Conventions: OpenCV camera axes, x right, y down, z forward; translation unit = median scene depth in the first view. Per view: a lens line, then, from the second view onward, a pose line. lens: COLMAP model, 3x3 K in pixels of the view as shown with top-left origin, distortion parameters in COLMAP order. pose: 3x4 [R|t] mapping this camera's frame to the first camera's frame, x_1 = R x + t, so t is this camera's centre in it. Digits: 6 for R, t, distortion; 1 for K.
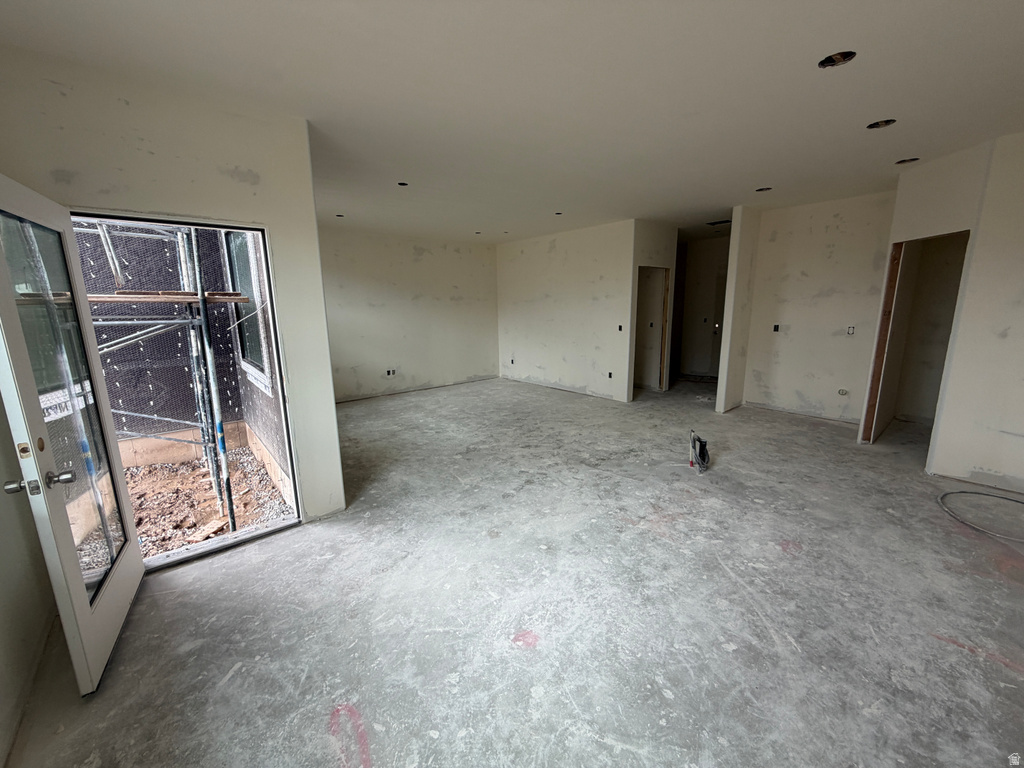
lens RADIAL K [[405.3, 0, 504.4], [0, 405.3, 384.7], [0, 0, 1]] dist [-0.001247, 0.000376]
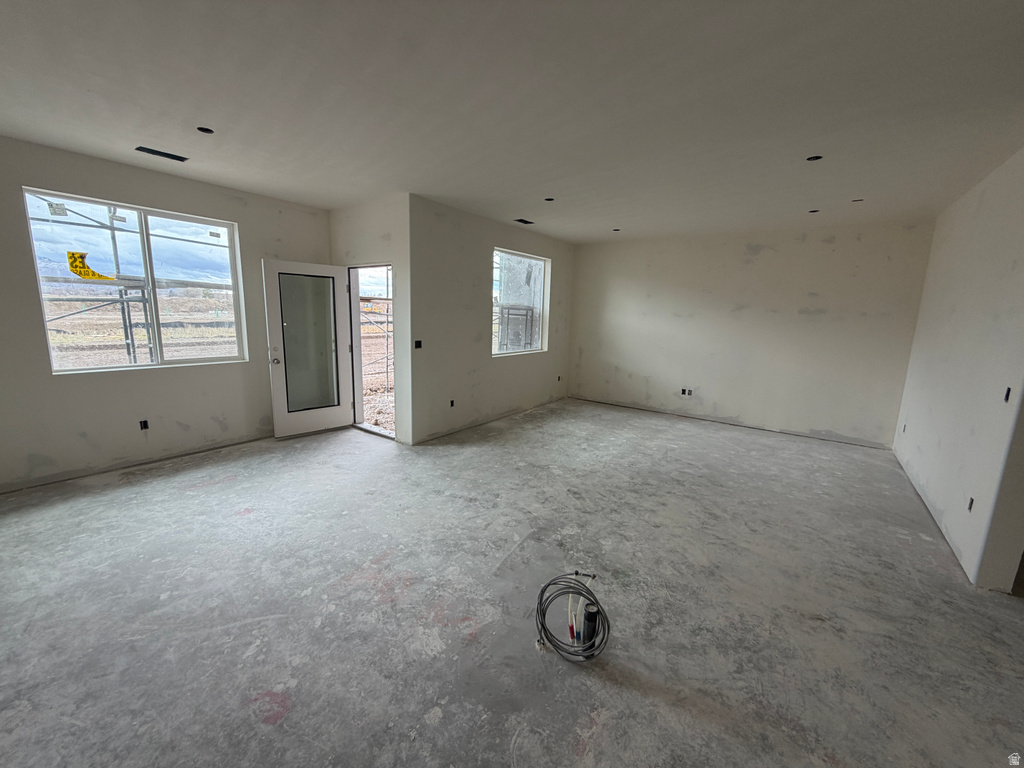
lens RADIAL K [[405.3, 0, 509.1], [0, 405.3, 380.9], [0, 0, 1]] dist [-0.001247, 0.000376]
pose [[0.239783, 0.185324, -0.952974, 0.854642], [-0.221744, 0.966117, 0.132086, -0.155823], [0.945163, 0.179644, 0.272753, 0.719212]]
